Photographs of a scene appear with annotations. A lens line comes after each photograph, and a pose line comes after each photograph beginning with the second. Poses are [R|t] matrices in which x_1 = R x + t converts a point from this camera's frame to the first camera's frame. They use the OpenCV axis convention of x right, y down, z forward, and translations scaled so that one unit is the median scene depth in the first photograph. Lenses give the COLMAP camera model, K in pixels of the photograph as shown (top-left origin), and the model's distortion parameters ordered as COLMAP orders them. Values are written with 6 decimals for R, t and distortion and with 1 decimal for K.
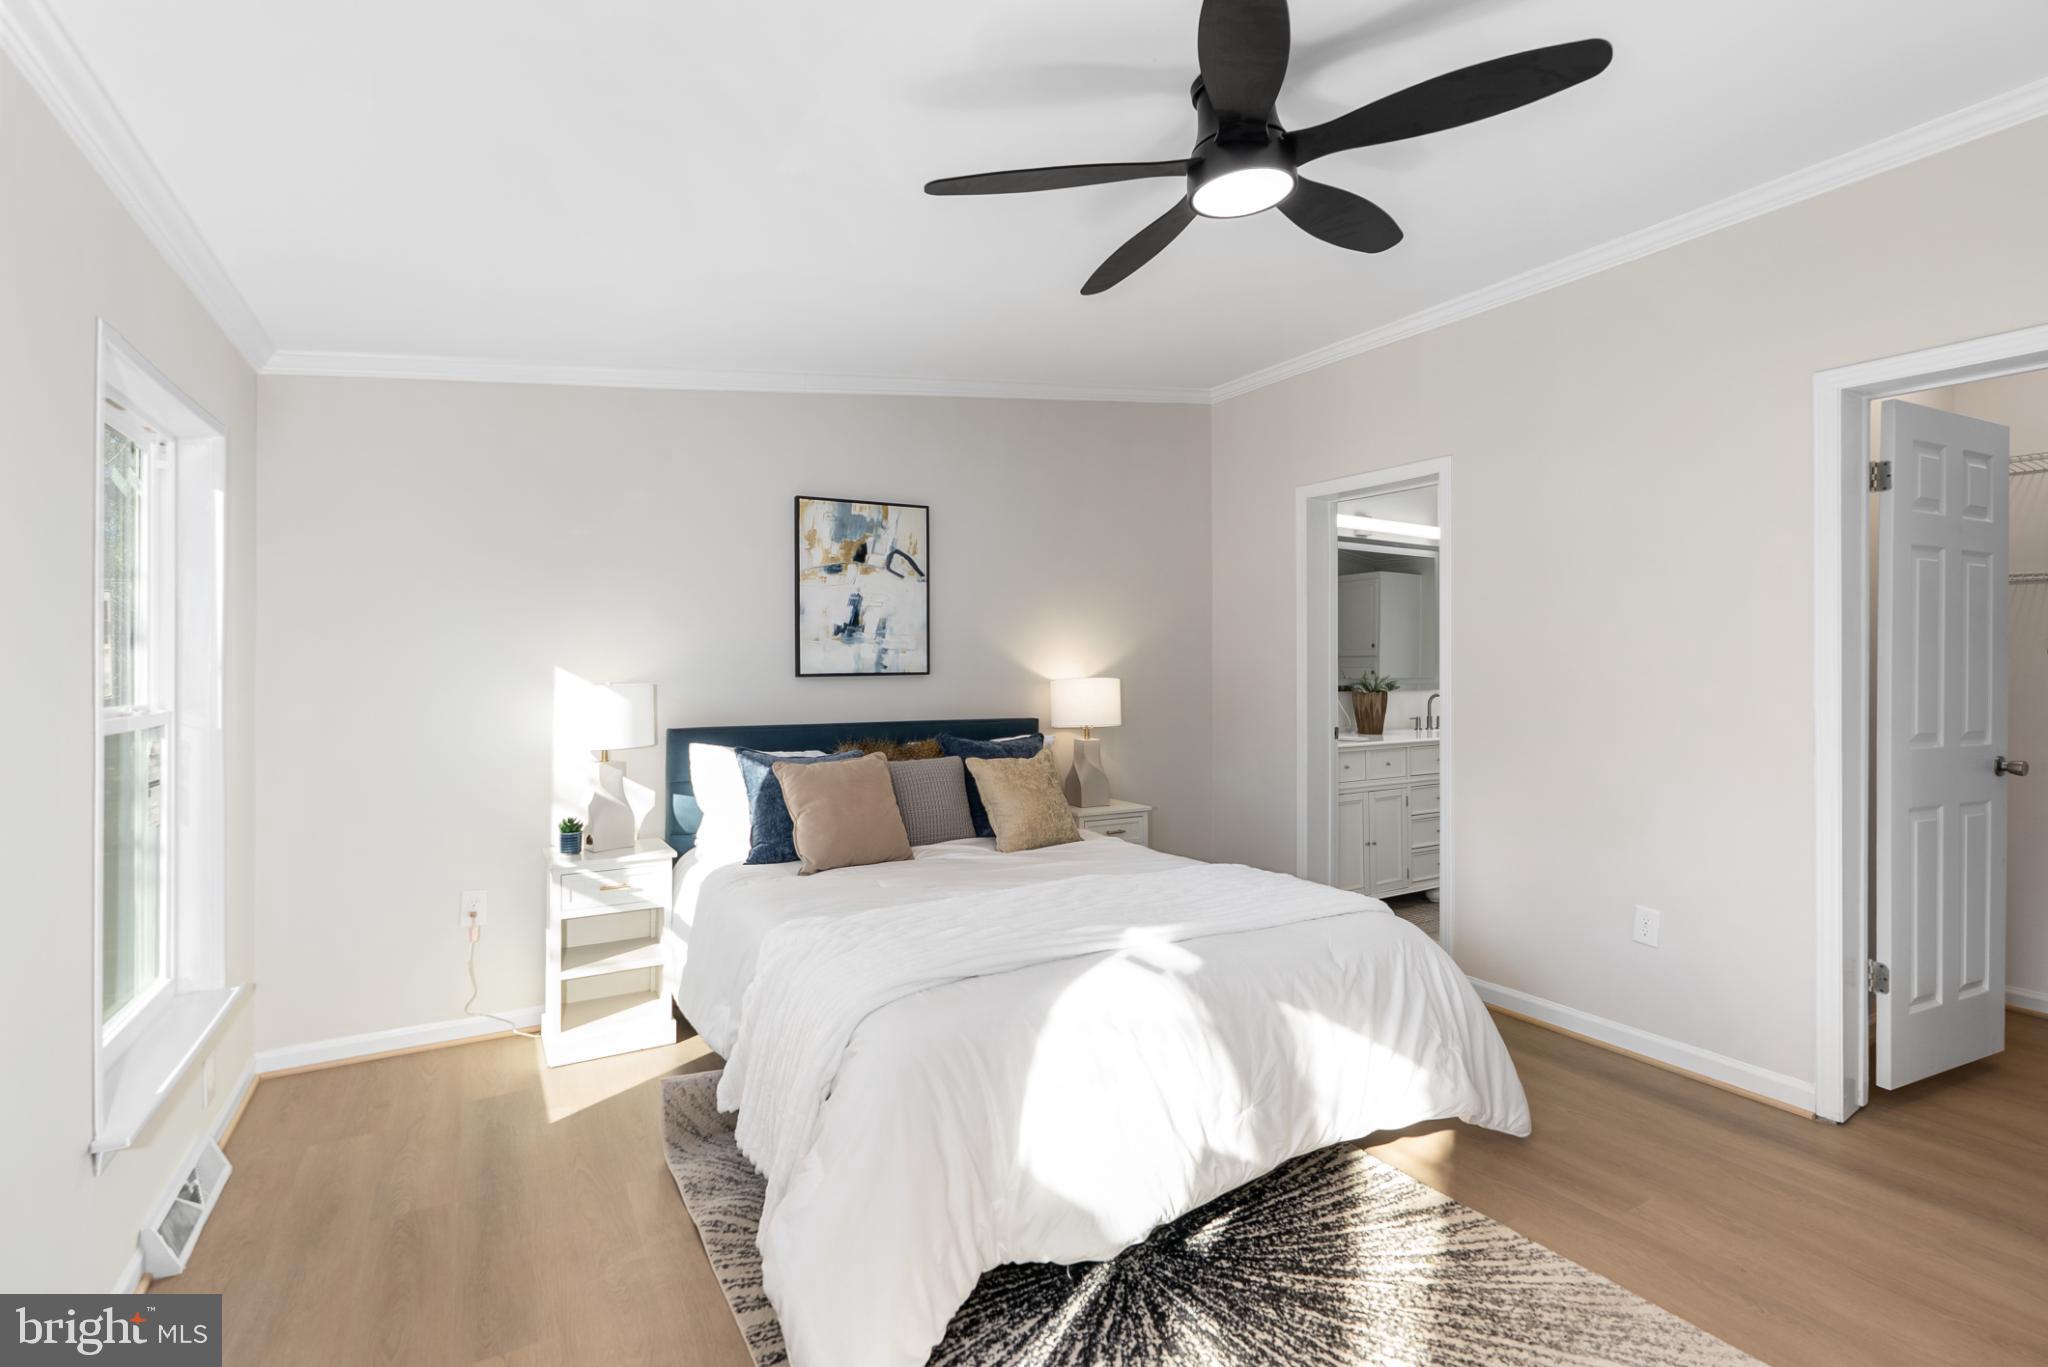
lens RADIAL K [[931.4, 0, 1025.9], [0, 931.4, 656.3], [0, 0, 1]] dist [-0.005353, -0.000191]
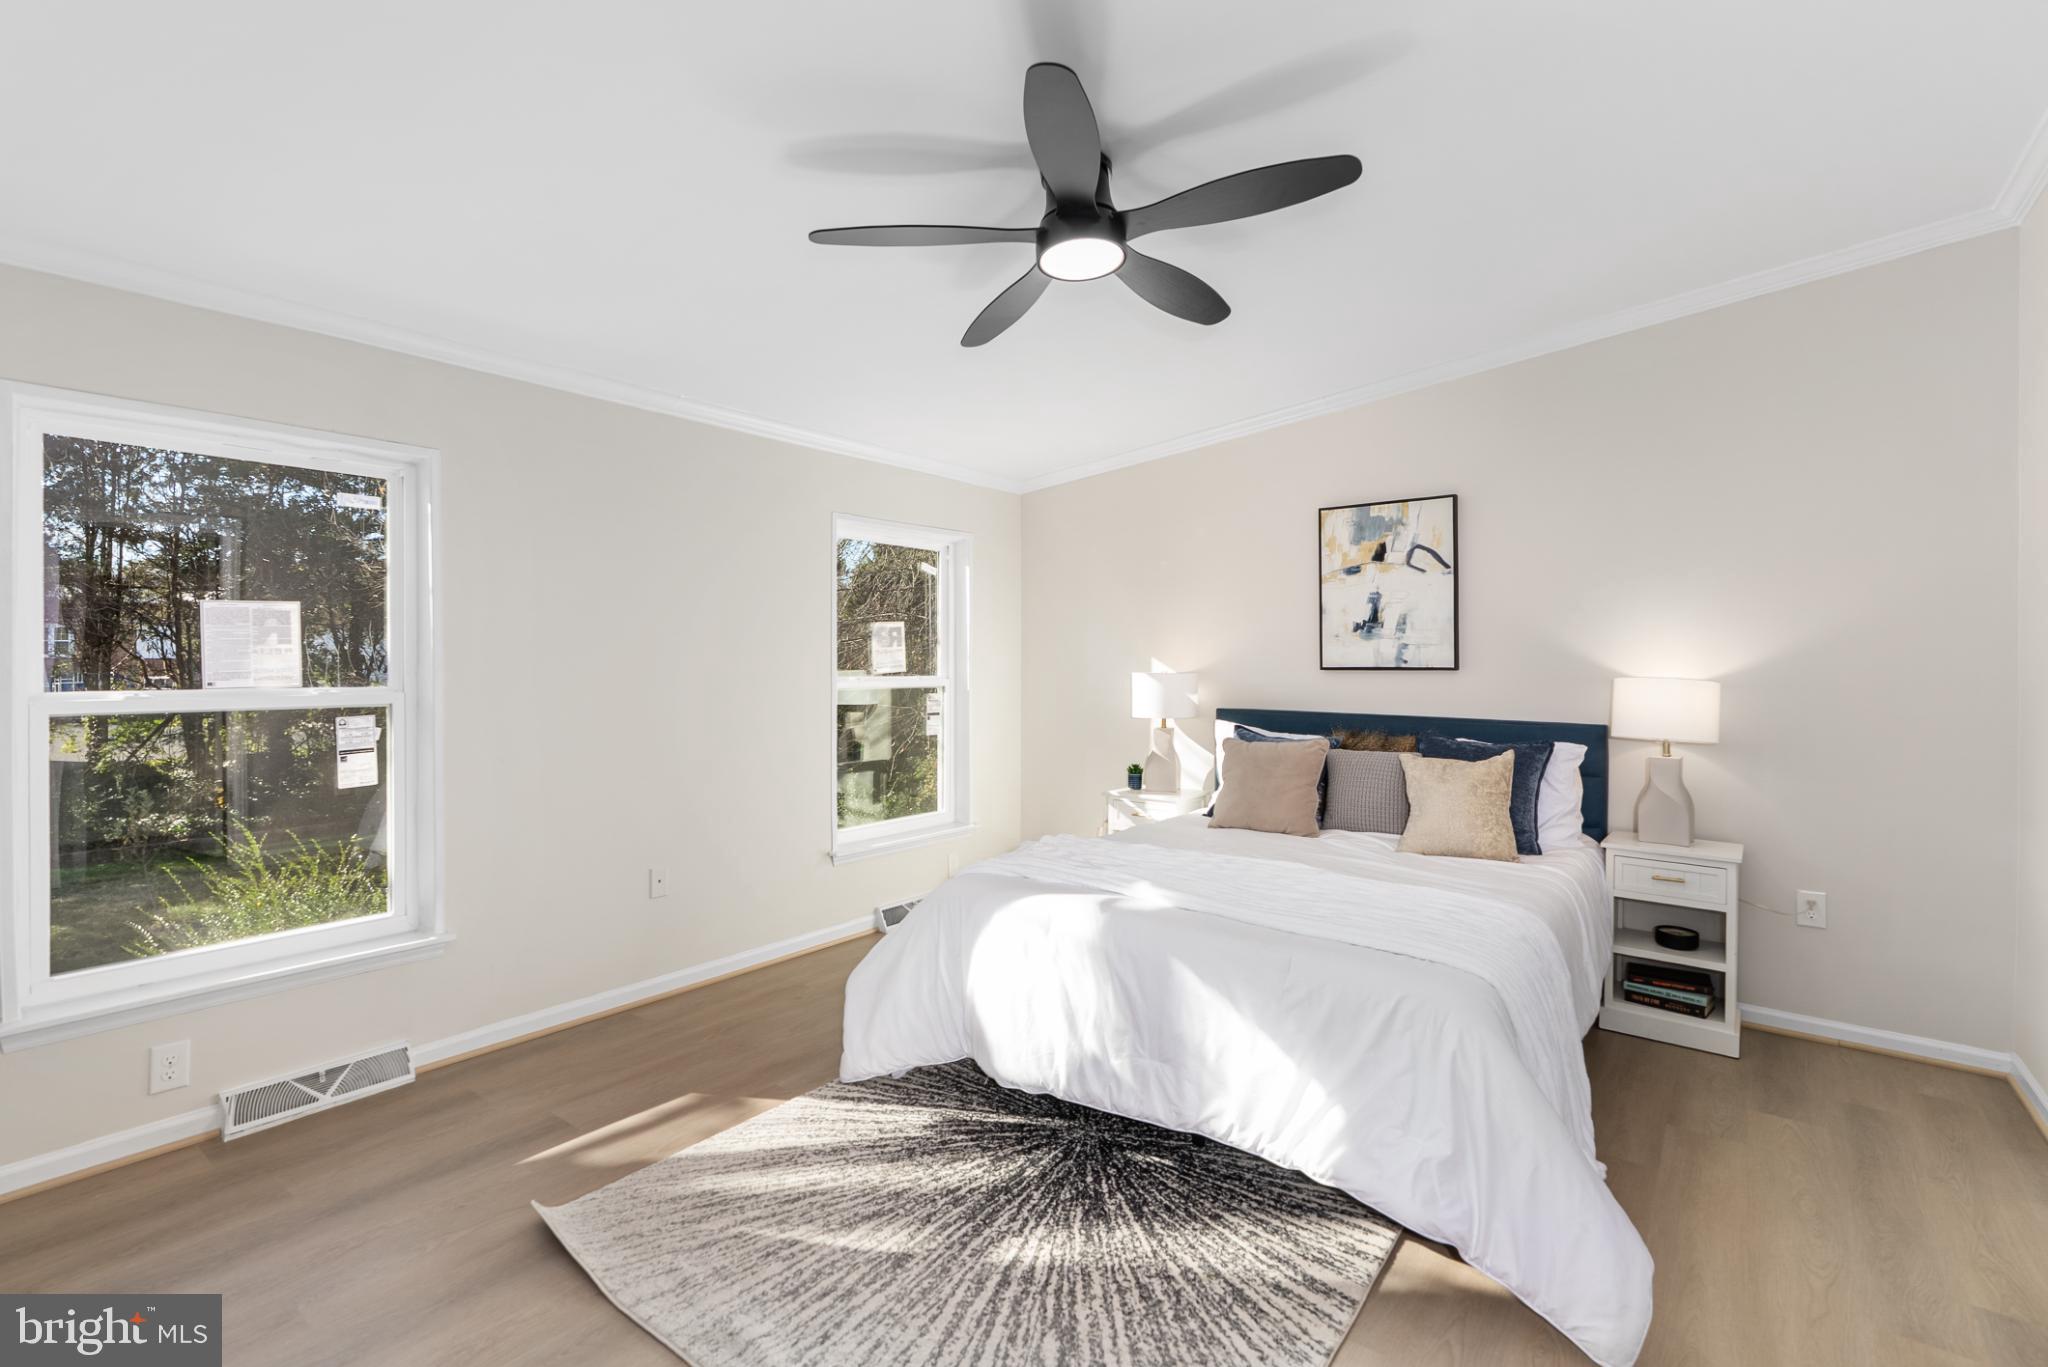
lens RADIAL K [[946.5, 0, 1029.4], [0, 946.5, 653.9], [0, 0, 1]] dist [-0.004242, 0.000513]
pose [[0.380915, -0.000285, -0.924610, 0.660000], [0.002061, 0.999998, 0.000541, 0.001507], [0.924608, -0.002112, 0.380915, 0.234642]]
